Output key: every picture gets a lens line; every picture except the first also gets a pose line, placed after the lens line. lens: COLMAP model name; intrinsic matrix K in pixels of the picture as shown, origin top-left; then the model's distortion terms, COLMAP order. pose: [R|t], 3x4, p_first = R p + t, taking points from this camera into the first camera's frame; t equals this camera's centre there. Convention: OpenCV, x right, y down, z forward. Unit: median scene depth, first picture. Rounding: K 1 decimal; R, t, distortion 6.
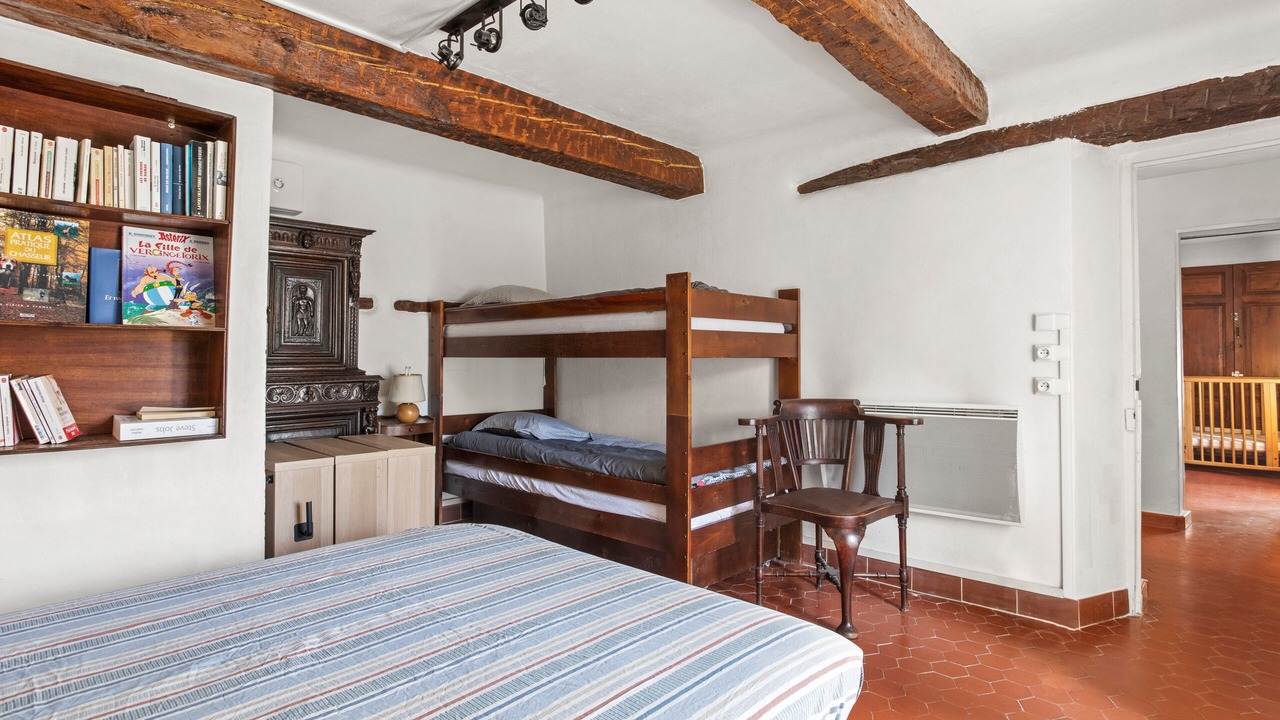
lens RADIAL K [[651.9, 0, 634.3], [0, 651.9, 347.8], [0, 0, 1]] dist [-0.002564, 0.000622]
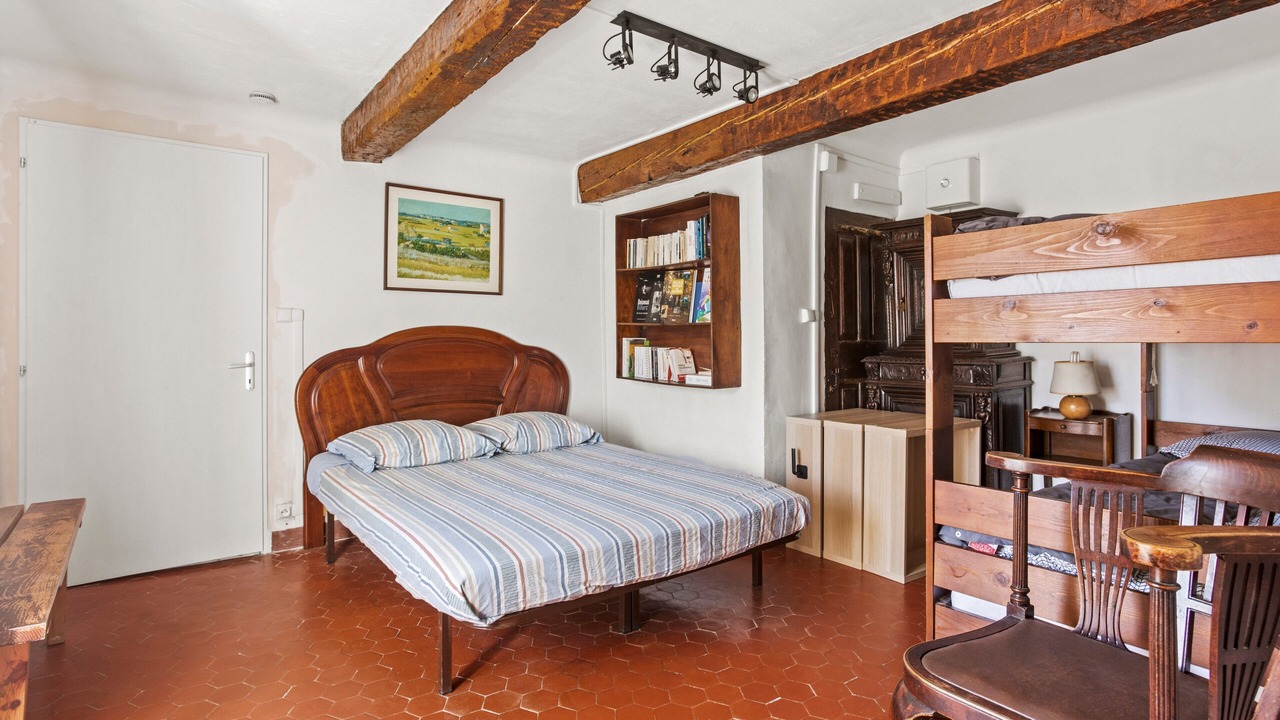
lens RADIAL K [[651.9, 0, 634.3], [0, 651.9, 347.8], [0, 0, 1]] dist [-0.002564, 0.000622]
pose [[-0.164040, 0.014036, -0.986354, 1.084852], [0.009322, 0.999876, 0.012678, 0.011700], [0.986410, -0.007115, -0.164151, 1.118521]]
